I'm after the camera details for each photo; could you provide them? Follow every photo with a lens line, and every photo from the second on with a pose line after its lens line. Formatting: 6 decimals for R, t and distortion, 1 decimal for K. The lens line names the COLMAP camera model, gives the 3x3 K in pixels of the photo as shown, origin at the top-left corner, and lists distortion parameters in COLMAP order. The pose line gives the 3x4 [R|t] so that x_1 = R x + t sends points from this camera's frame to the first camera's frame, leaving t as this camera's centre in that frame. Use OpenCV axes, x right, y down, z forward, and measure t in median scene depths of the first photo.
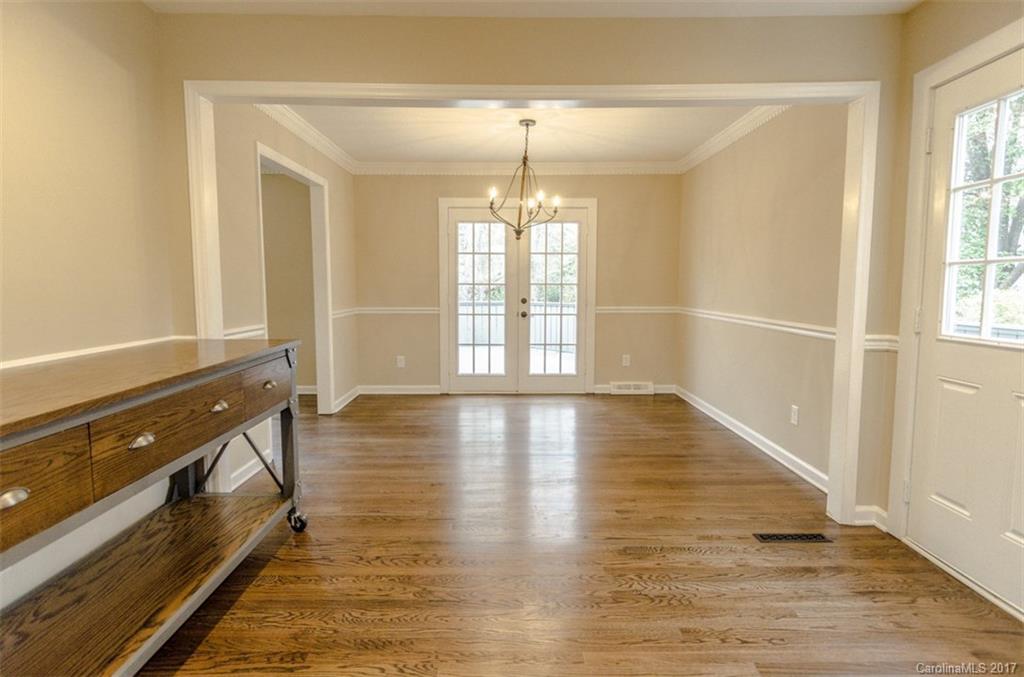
lens RADIAL K [[541.0, 0, 513.6], [0, 541.0, 332.4], [0, 0, 1]] dist [0.005524, -0.006741]
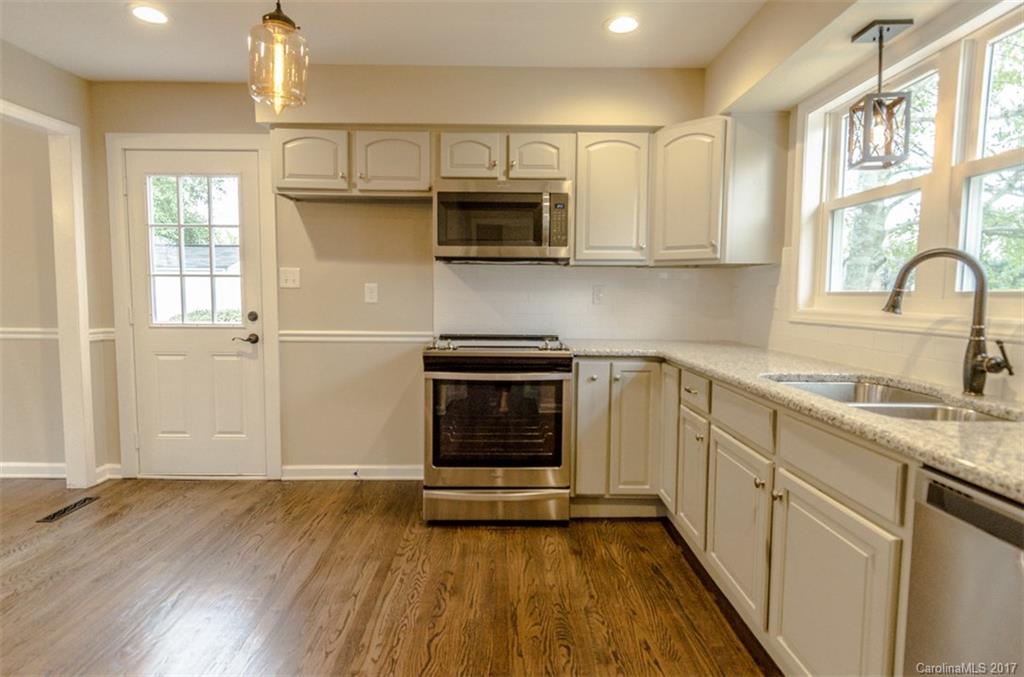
lens RADIAL K [[541.0, 0, 511.4], [0, 541.0, 332.2], [0, 0, 1]] dist [0.005524, -0.006741]
pose [[-0.007337, -0.072104, 0.997370, -0.609920], [0.080855, 0.994088, 0.072462, -0.000997], [-0.996699, 0.081174, -0.001463, 0.037783]]
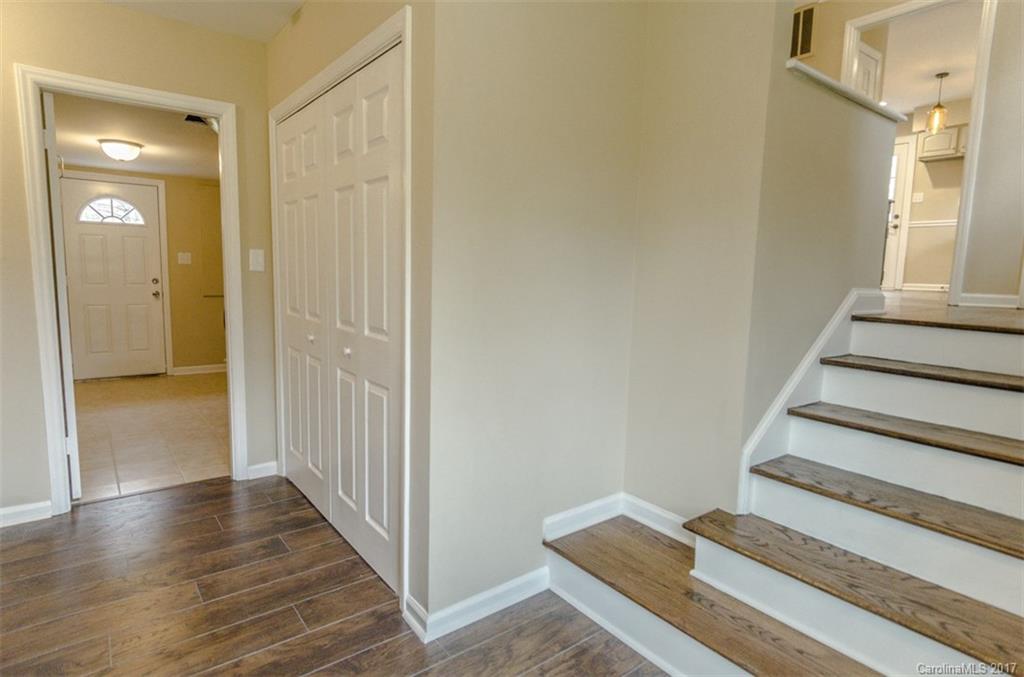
lens RADIAL K [[541.0, 0, 516.0], [0, 541.0, 335.1], [0, 0, 1]] dist [0.005524, -0.006741]
pose [[0.803387, -0.056275, 0.592792, -2.829990], [0.035906, 0.998291, 0.046107, 0.450202], [-0.594374, -0.015757, 0.804034, -0.519564]]
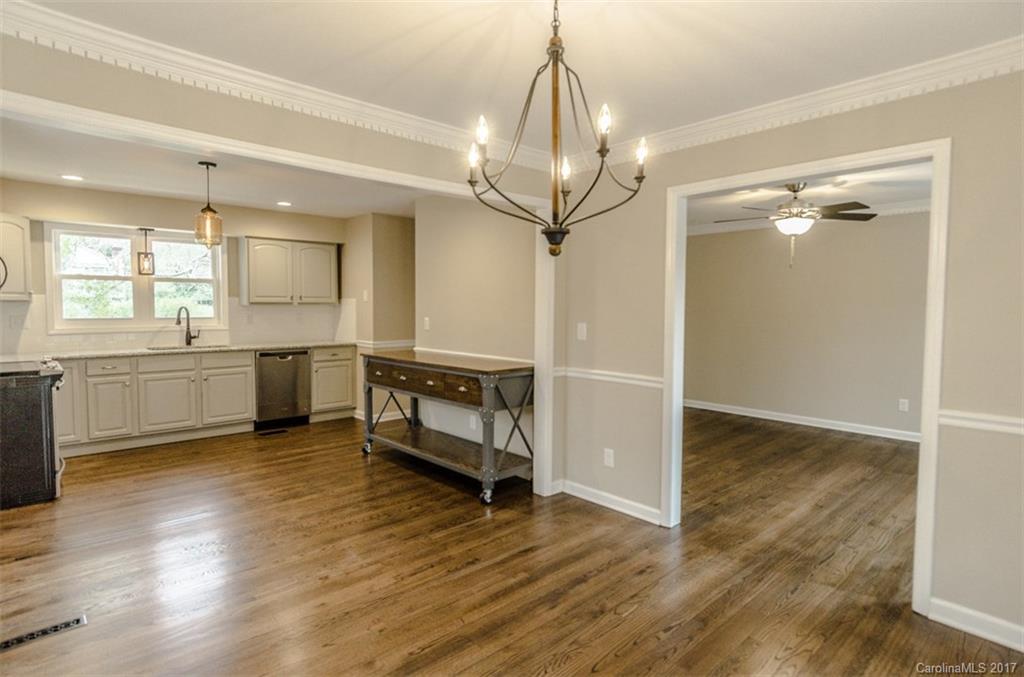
lens RADIAL K [[541.0, 0, 513.0], [0, 541.0, 332.3], [0, 0, 1]] dist [0.005524, -0.006741]
pose [[-0.741897, 0.029583, -0.669861, 0.511762], [-0.068549, 0.990446, 0.119661, -0.266978], [0.667001, 0.134694, -0.732780, 2.100743]]
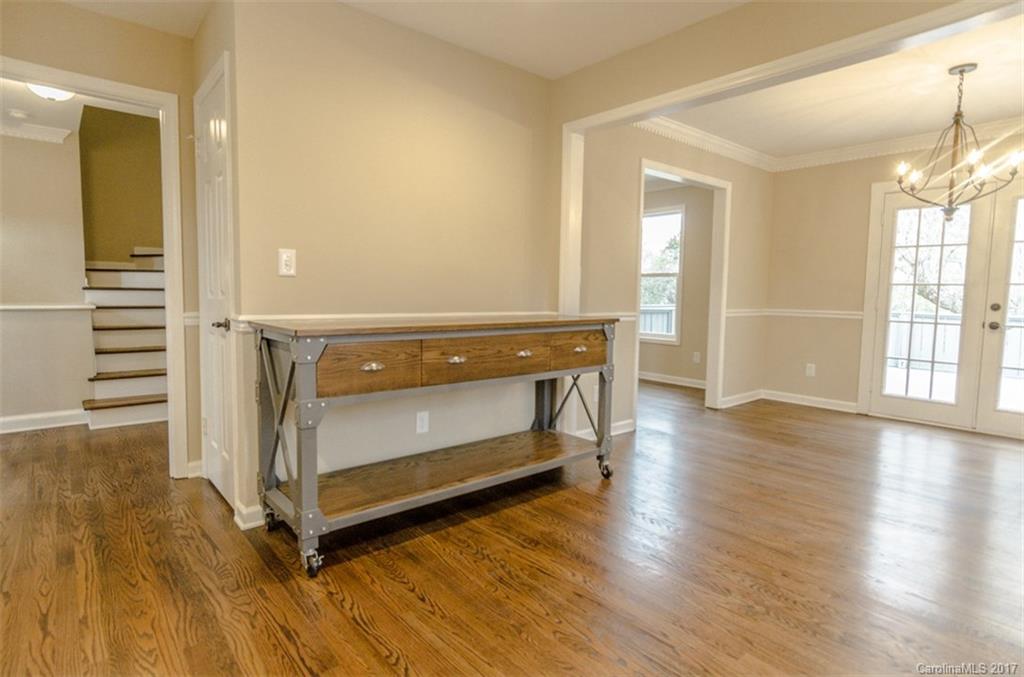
lens RADIAL K [[541.0, 0, 506.0], [0, 541.0, 334.4], [0, 0, 1]] dist [0.005524, -0.006741]
pose [[0.630257, 0.068061, -0.773398, 0.378424], [-0.085832, 0.996152, 0.017717, 0.049295], [0.771628, 0.055216, 0.633673, 0.051917]]
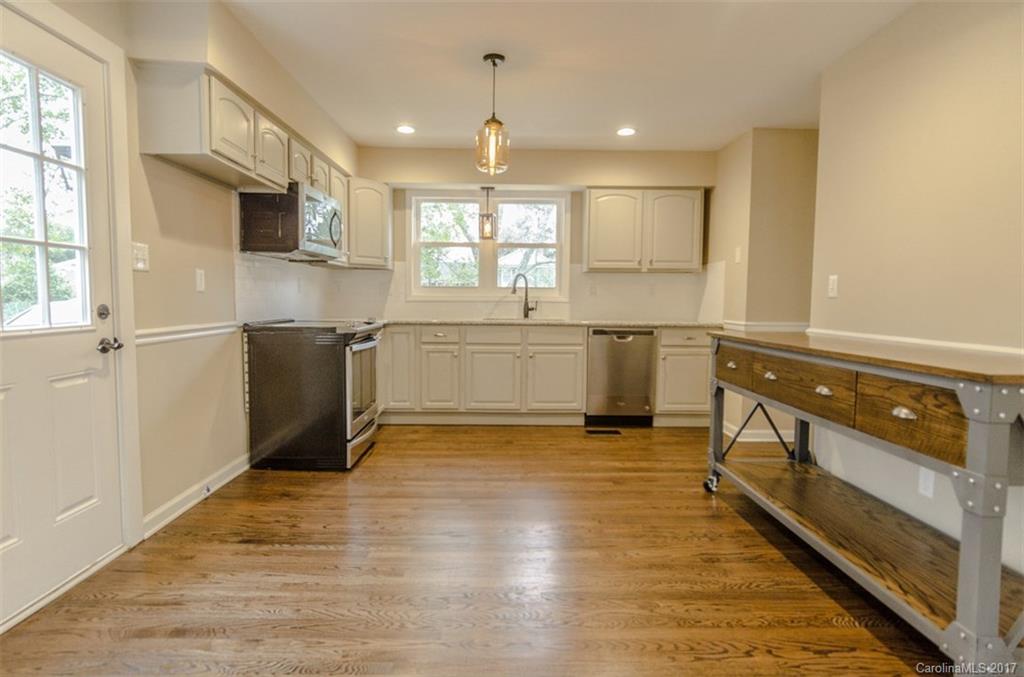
lens RADIAL K [[541.0, 0, 510.6], [0, 541.0, 333.1], [0, 0, 1]] dist [0.005524, -0.006741]
pose [[-0.999921, -0.010448, -0.007054, 0.068597], [-0.011419, 0.987741, 0.155682, -0.103256], [0.005341, 0.155750, -0.987782, 1.522688]]
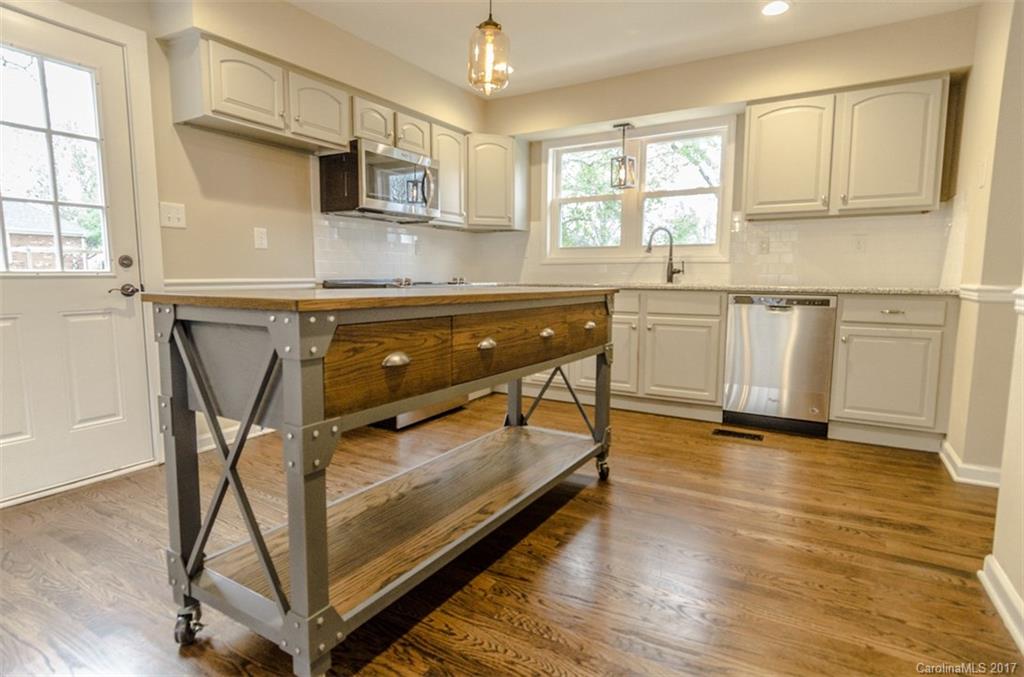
lens RADIAL K [[541.0, 0, 509.4], [0, 541.0, 333.1], [0, 0, 1]] dist [0.005524, -0.006741]
pose [[-0.854256, -0.060622, 0.516306, -0.442821], [0.043047, 0.981517, 0.186468, -0.021437], [-0.518068, 0.181517, -0.835857, 1.164264]]
